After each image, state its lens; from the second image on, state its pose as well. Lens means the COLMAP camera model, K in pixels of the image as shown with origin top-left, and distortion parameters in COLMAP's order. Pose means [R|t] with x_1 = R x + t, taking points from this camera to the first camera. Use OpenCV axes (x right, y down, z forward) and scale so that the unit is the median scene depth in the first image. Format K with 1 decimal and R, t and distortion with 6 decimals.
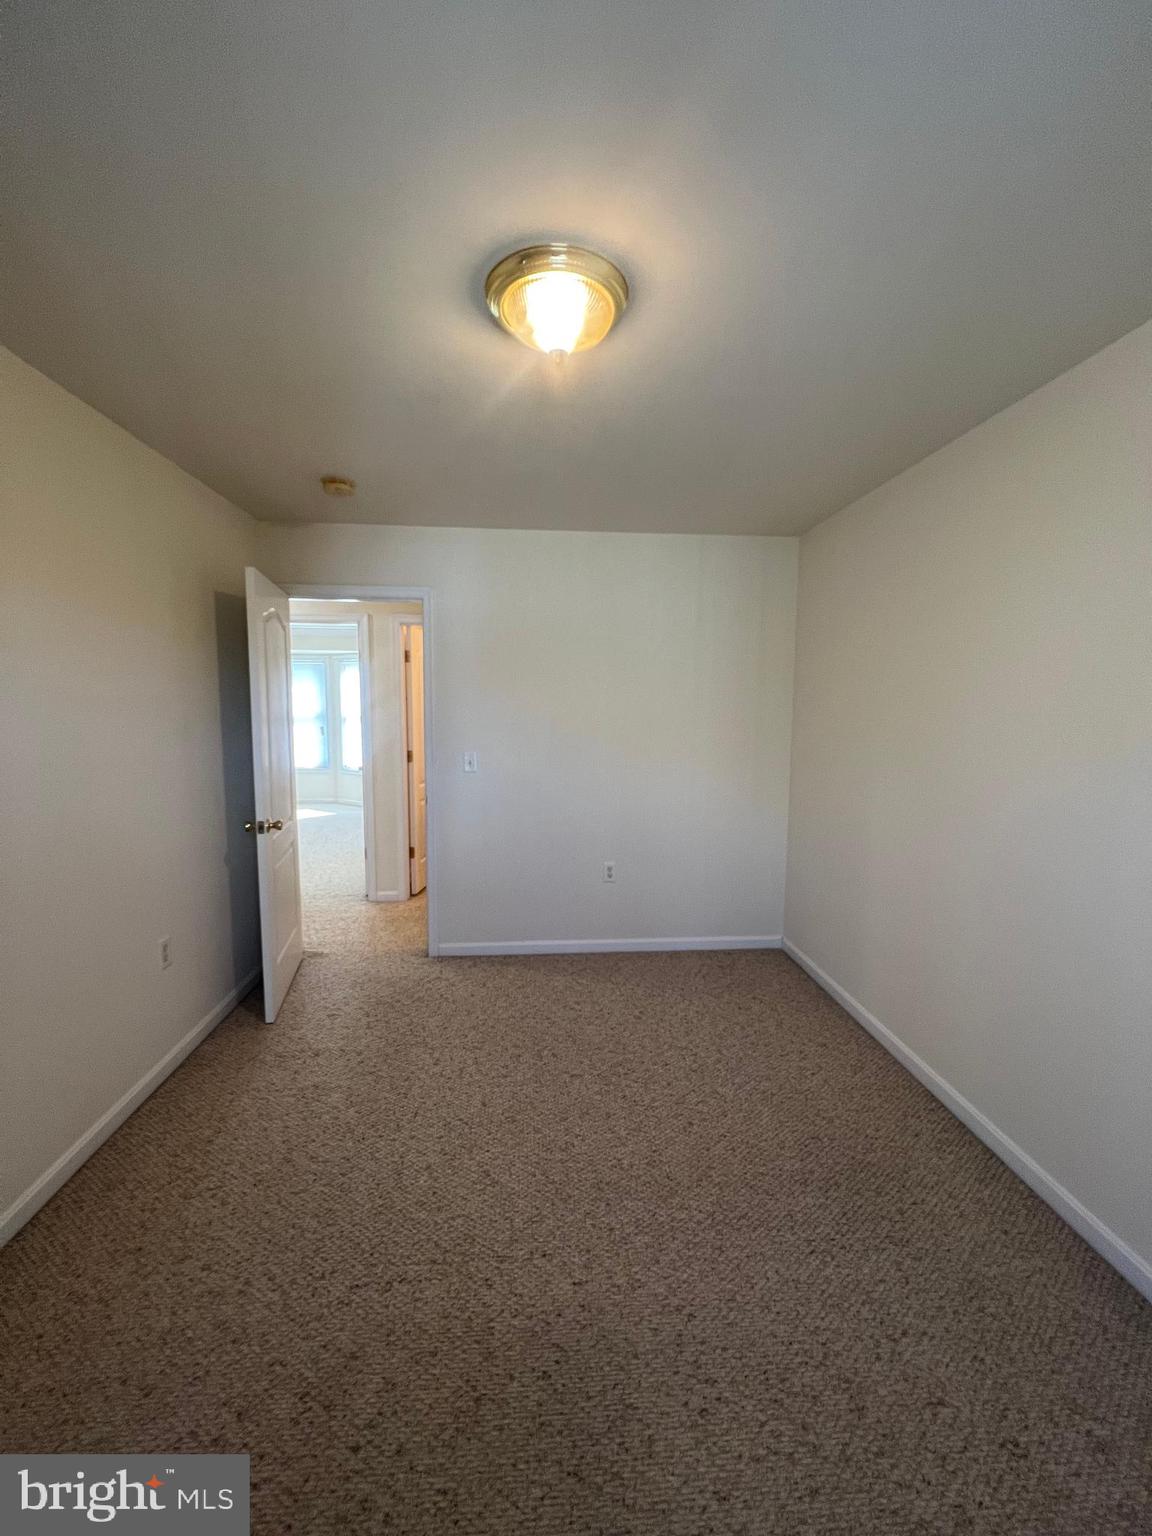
lens RADIAL K [[617.3, 0, 572.7], [0, 617.3, 768.1], [0, 0, 1]] dist [-0.003828, 0.000680]
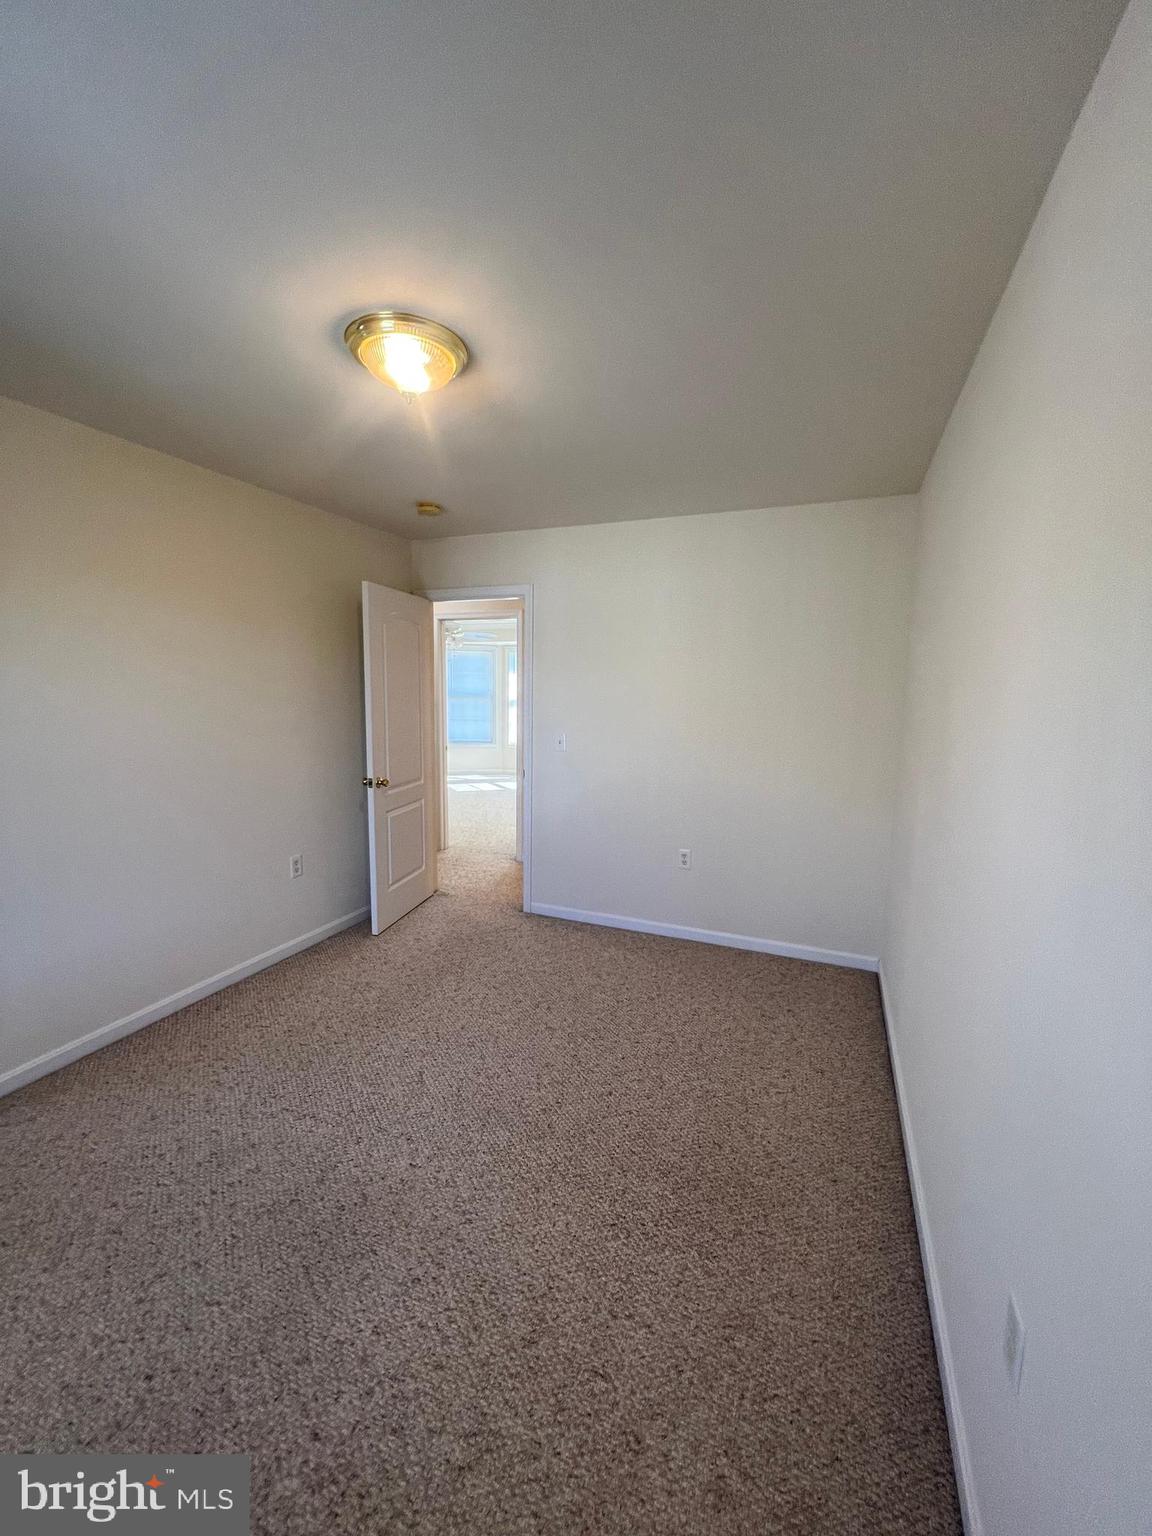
lens RADIAL K [[618.0, 0, 565.7], [0, 618.0, 767.6], [0, 0, 1]] dist [-0.003427, 0.000846]
pose [[0.889876, 0.065733, -0.451442, 0.449939], [-0.056448, 0.997826, 0.034021, -0.003147], [0.452697, -0.004791, 0.891652, 0.031047]]
